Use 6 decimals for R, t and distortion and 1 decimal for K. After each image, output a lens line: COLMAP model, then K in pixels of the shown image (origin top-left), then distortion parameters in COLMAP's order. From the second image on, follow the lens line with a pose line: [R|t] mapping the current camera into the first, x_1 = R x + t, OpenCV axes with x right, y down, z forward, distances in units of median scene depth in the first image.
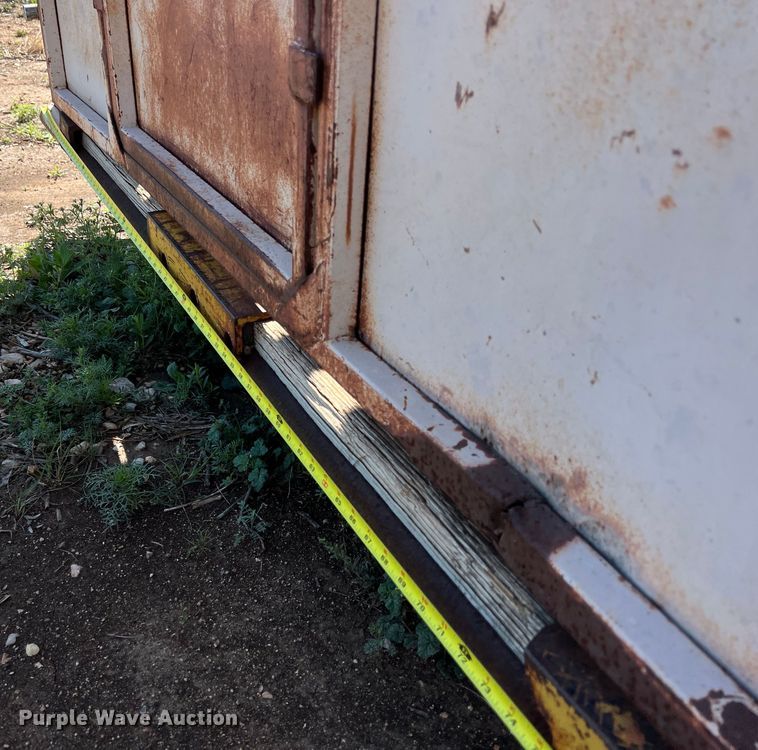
lens RADIAL K [[711.4, 0, 377.9], [0, 711.4, 371.3], [0, 0, 1]] dist [-0.041689, 0.000000]
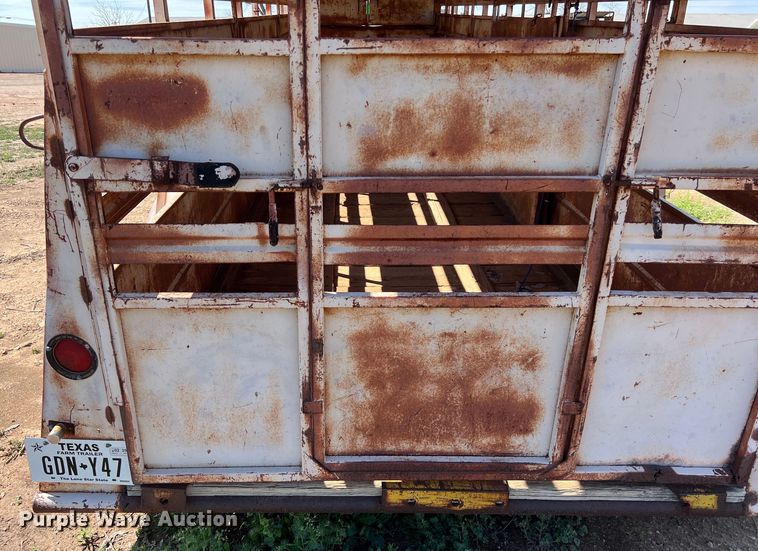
lens RADIAL K [[614.3, 0, 351.8], [0, 614.3, 309.2], [0, 0, 1]] dist [0.048406, -0.055766]
pose [[0.510556, -0.425641, 0.747103, -2.140137], [0.465525, 0.867354, 0.176021, -1.486730], [-0.722924, 0.257926, 0.640979, -0.224440]]
